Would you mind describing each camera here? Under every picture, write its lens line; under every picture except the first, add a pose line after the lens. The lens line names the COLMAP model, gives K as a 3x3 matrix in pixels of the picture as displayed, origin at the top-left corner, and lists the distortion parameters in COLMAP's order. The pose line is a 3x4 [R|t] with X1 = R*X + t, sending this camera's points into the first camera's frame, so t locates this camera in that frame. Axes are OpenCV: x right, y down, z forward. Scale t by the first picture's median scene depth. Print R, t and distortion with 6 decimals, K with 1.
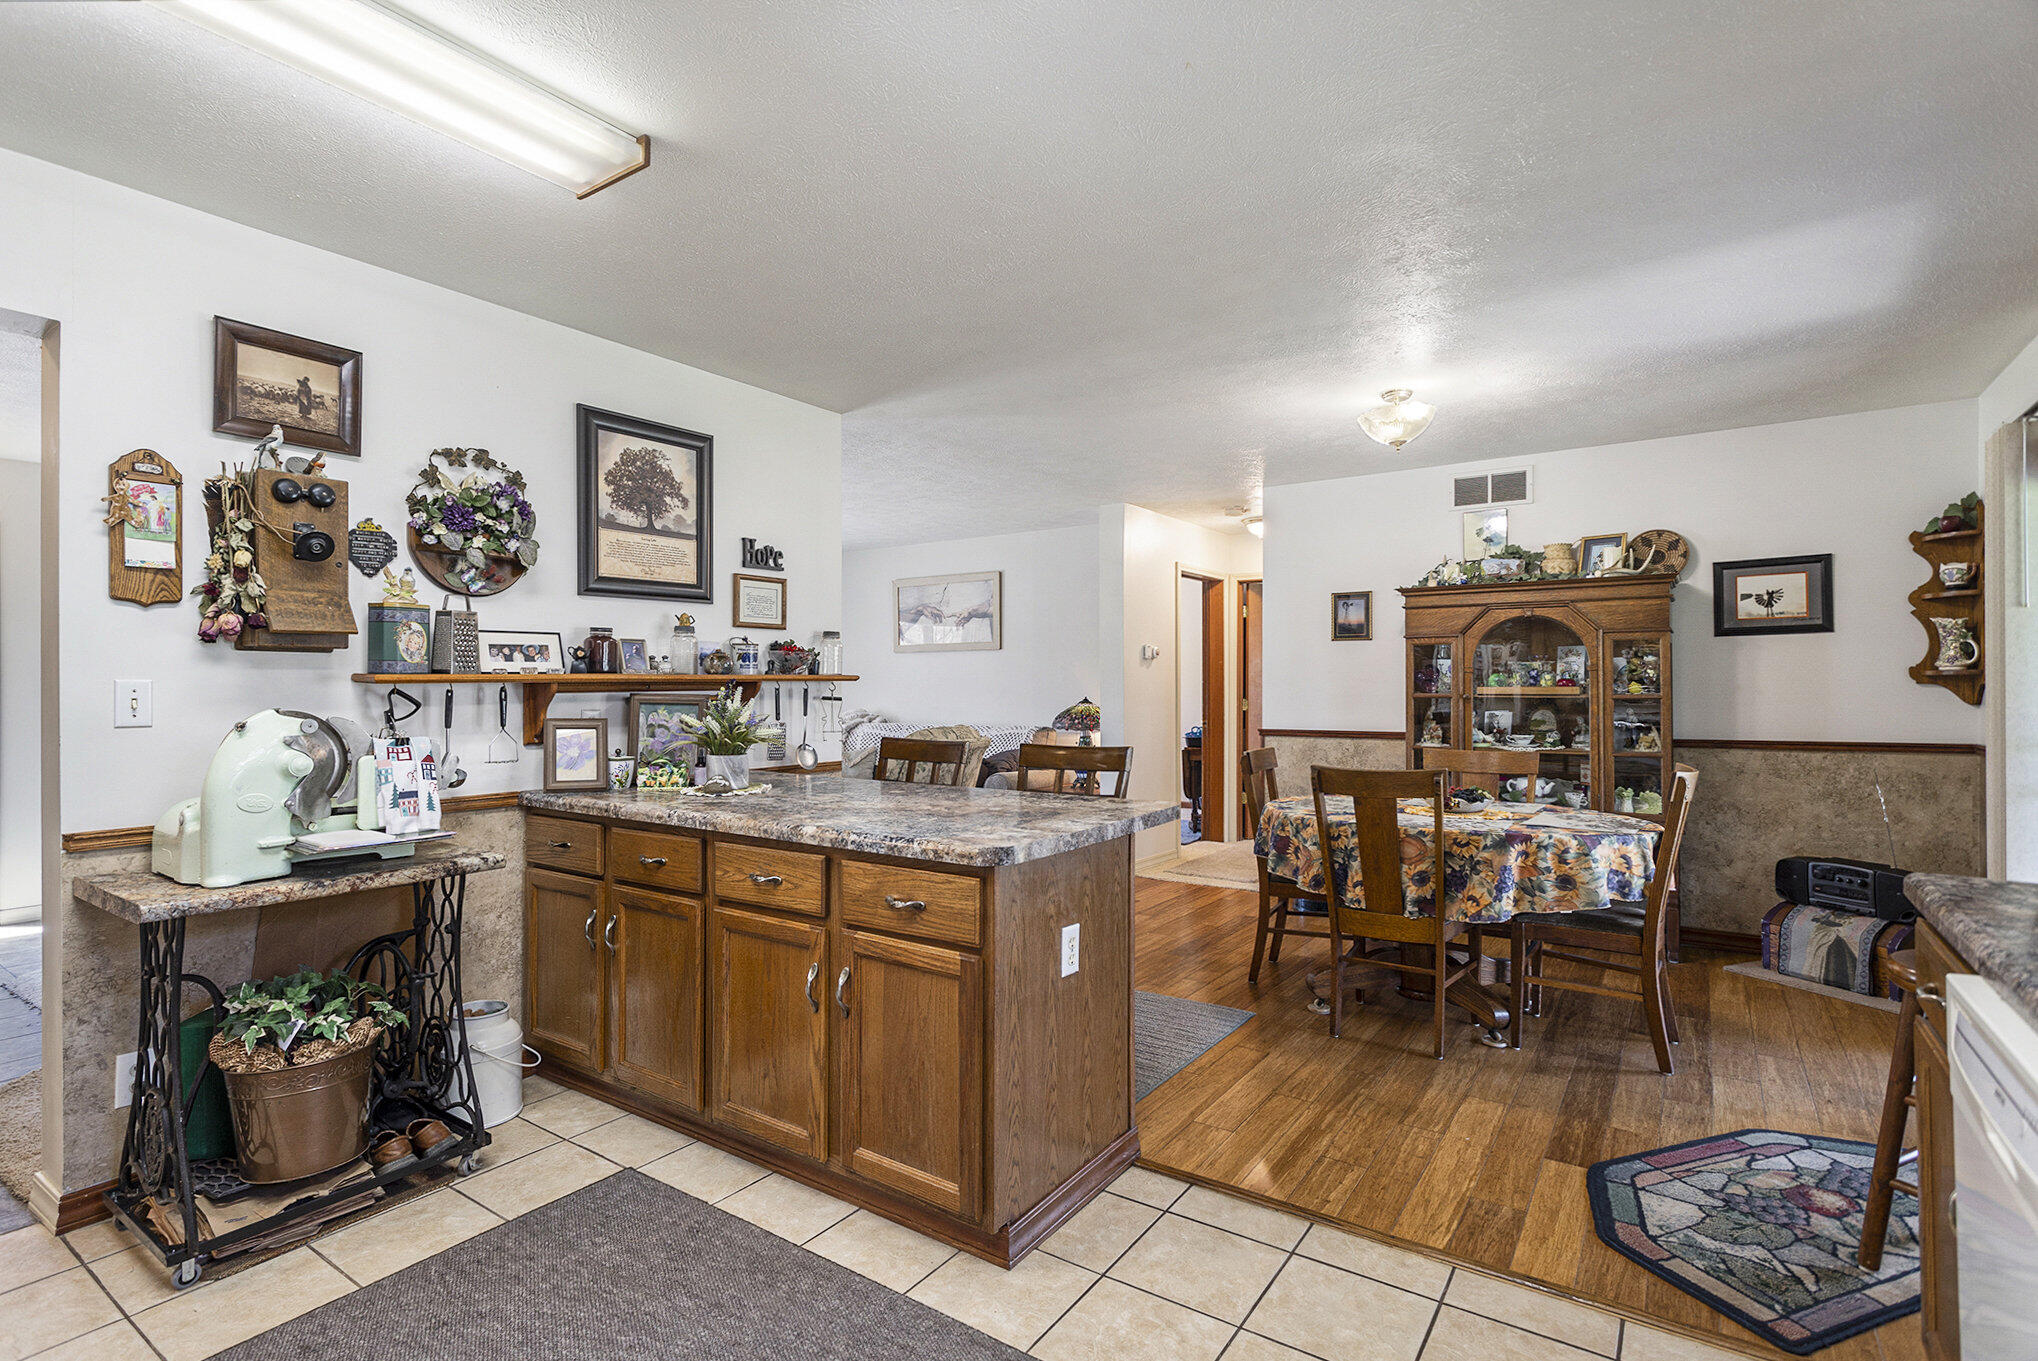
lens RADIAL K [[975.5, 0, 967.6], [0, 975.5, 684.4], [0, 0, 1]] dist [0.004697, 0.000485]
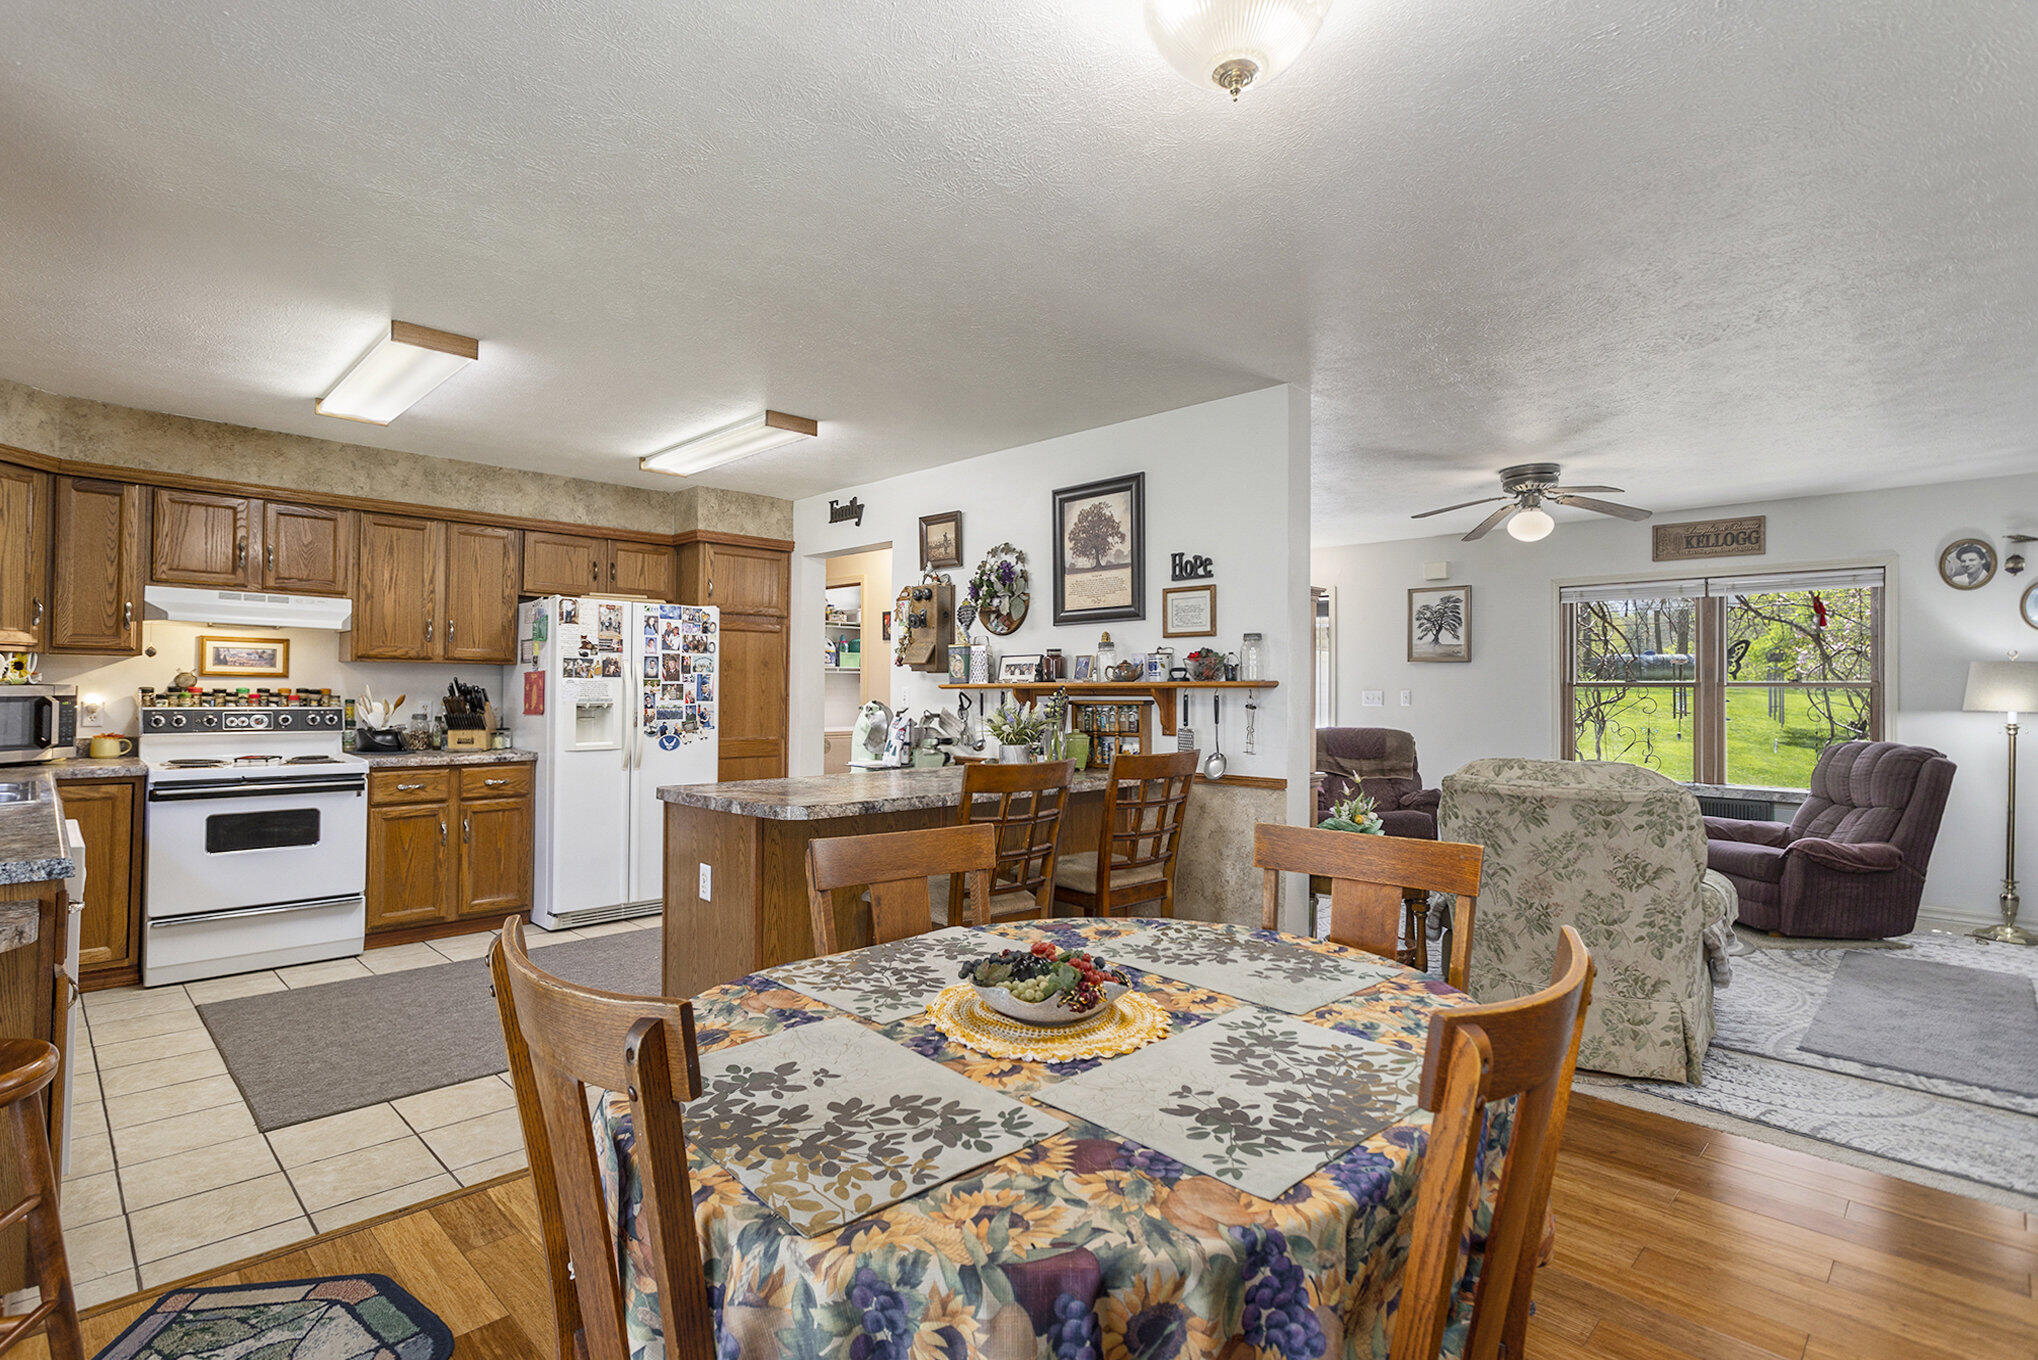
lens RADIAL K [[975.5, 0, 1018.0], [0, 975.5, 675.8], [0, 0, 1]] dist [0.004697, 0.000485]
pose [[-0.145006, -0.014279, -0.989328, 0.934753], [-0.006421, 0.999888, -0.013491, -0.001486], [0.989410, 0.004396, -0.145081, 1.085952]]
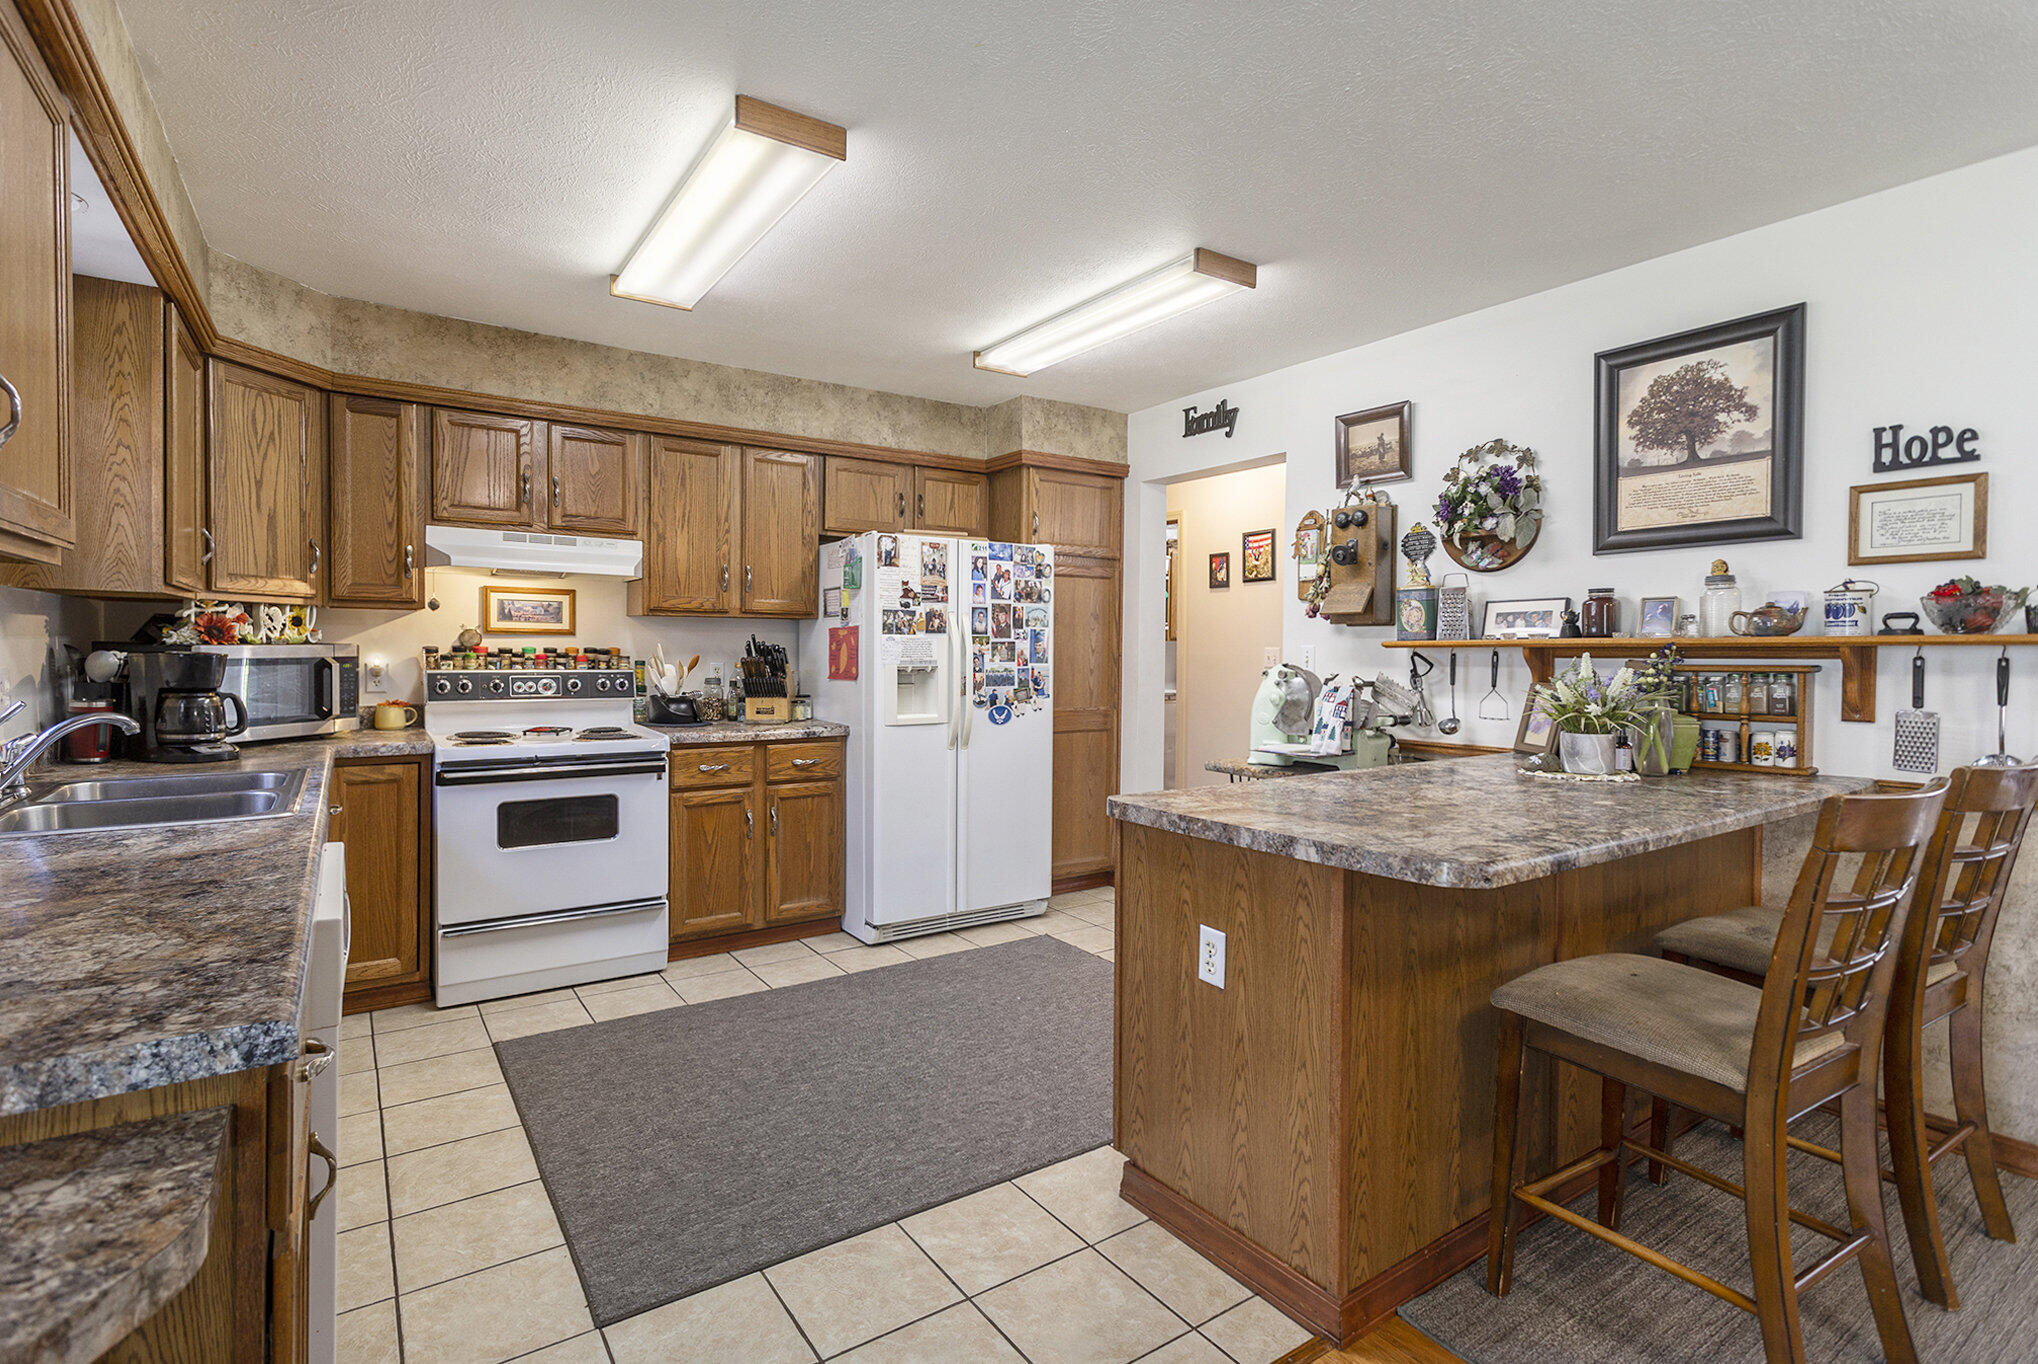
lens RADIAL K [[975.5, 0, 1028.5], [0, 975.5, 667.9], [0, 0, 1]] dist [0.004697, 0.000485]
pose [[-0.319222, 0.019276, -0.947484, 0.640490], [-0.005449, 0.999739, 0.022175, -0.000558], [0.947664, 0.012242, -0.319033, 0.738185]]
